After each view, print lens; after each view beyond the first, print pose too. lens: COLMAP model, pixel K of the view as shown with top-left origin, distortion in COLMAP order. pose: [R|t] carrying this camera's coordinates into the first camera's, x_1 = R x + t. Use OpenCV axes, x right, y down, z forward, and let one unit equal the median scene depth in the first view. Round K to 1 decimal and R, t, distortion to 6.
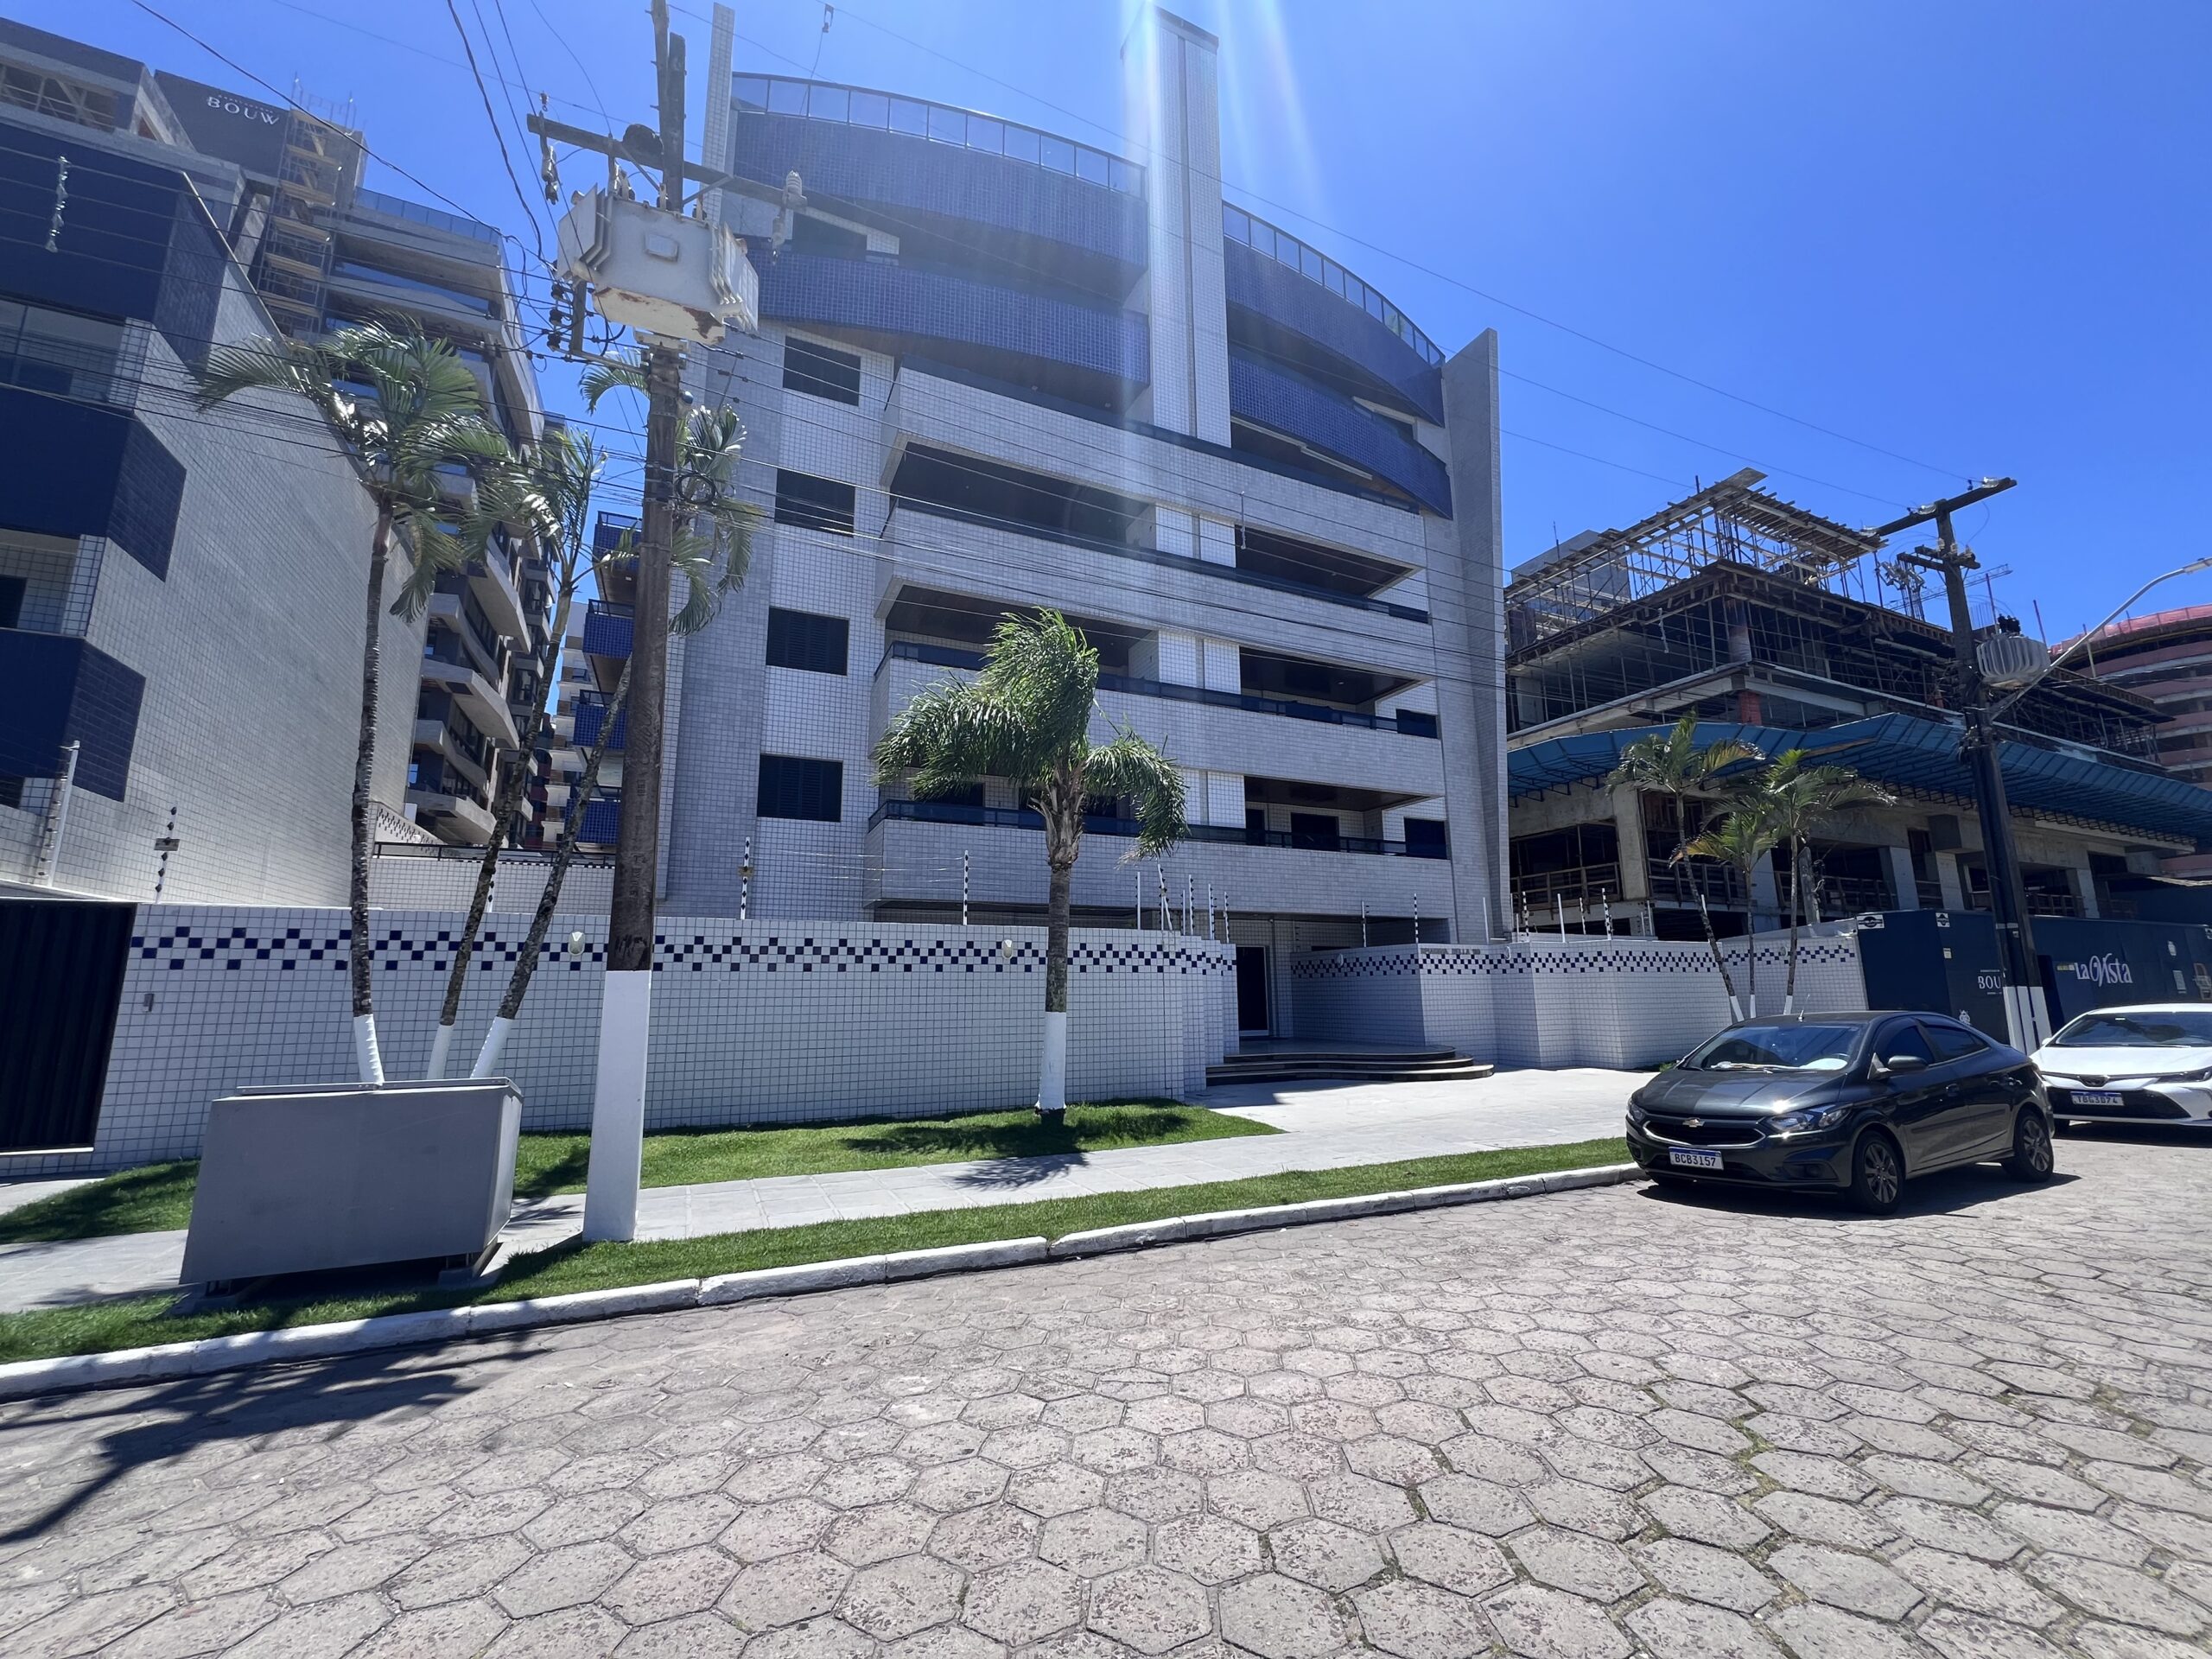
lens RADIAL K [[897.9, 0, 1106.0], [0, 897.9, 829.5], [0, 0, 1]] dist [0.000329, -0.000041]
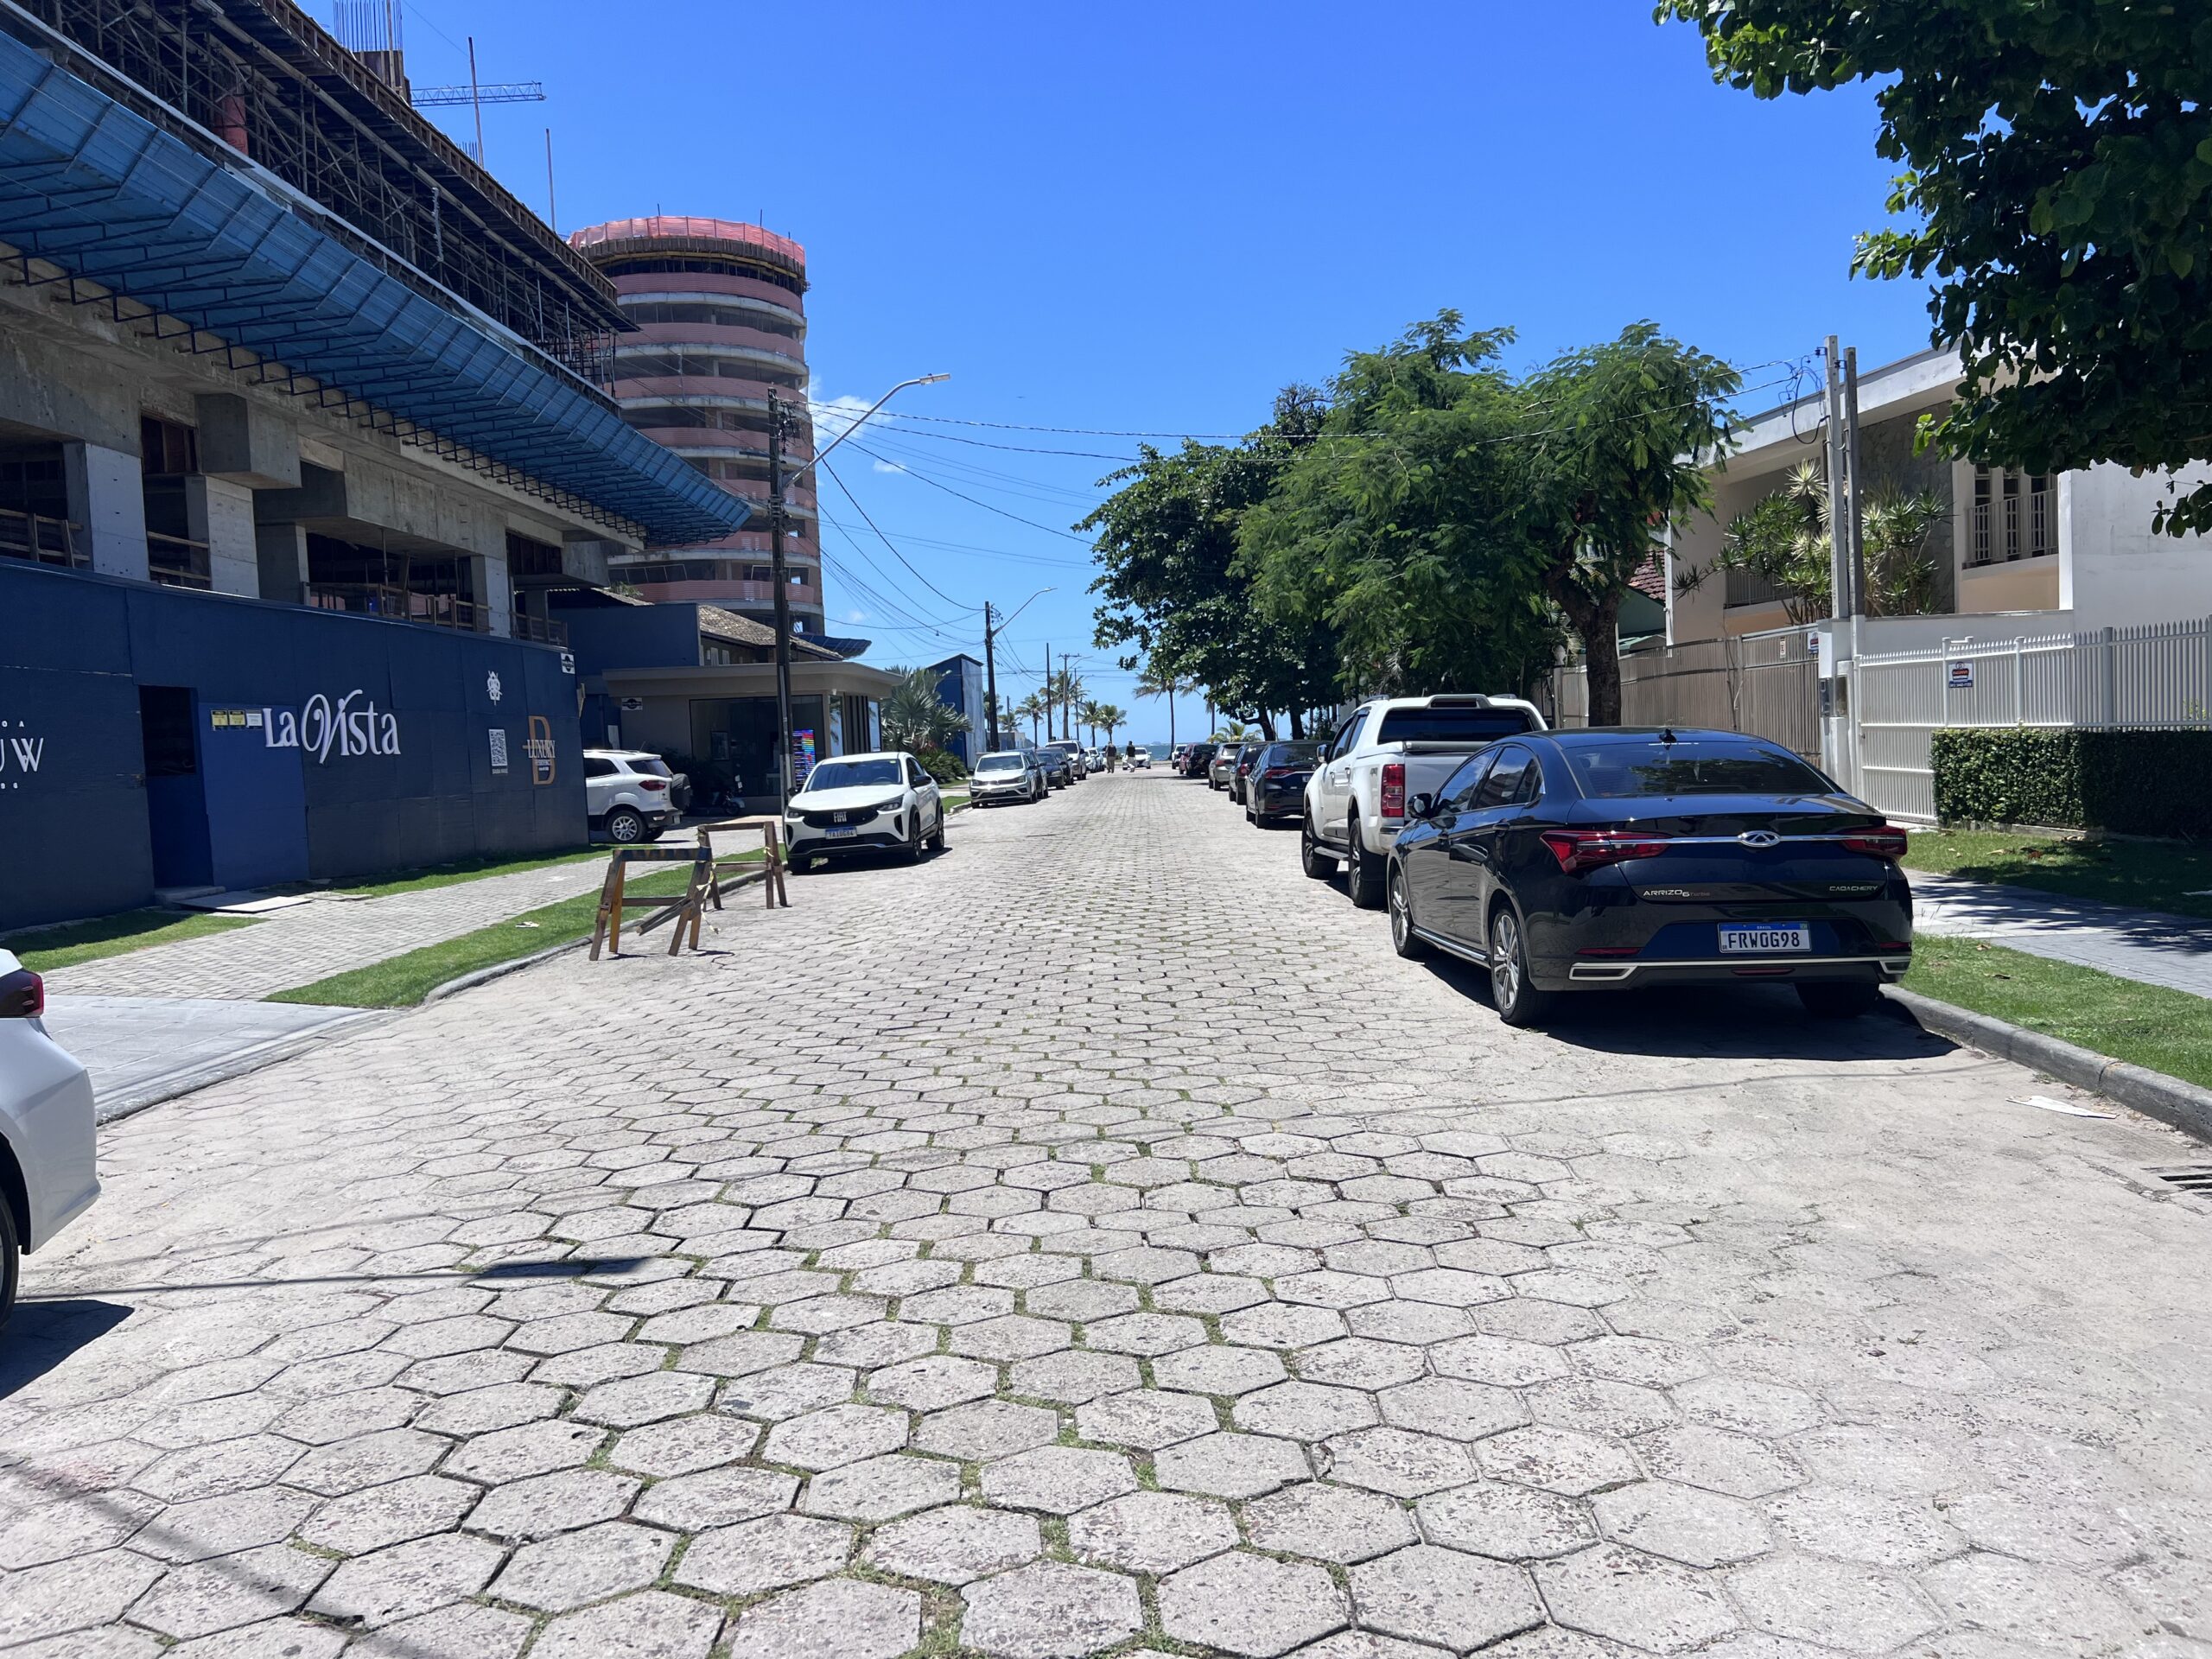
lens RADIAL K [[1672.9, 0, 1106.0], [0, 1672.9, 829.5], [0, 0, 1]] dist [0.001489, 0.000770]
pose [[0.453222, -0.054927, 0.889704, 0.384052], [-0.124677, 0.984383, 0.124283, 0.040138], [-0.882636, -0.167253, 0.439296, 0.209374]]
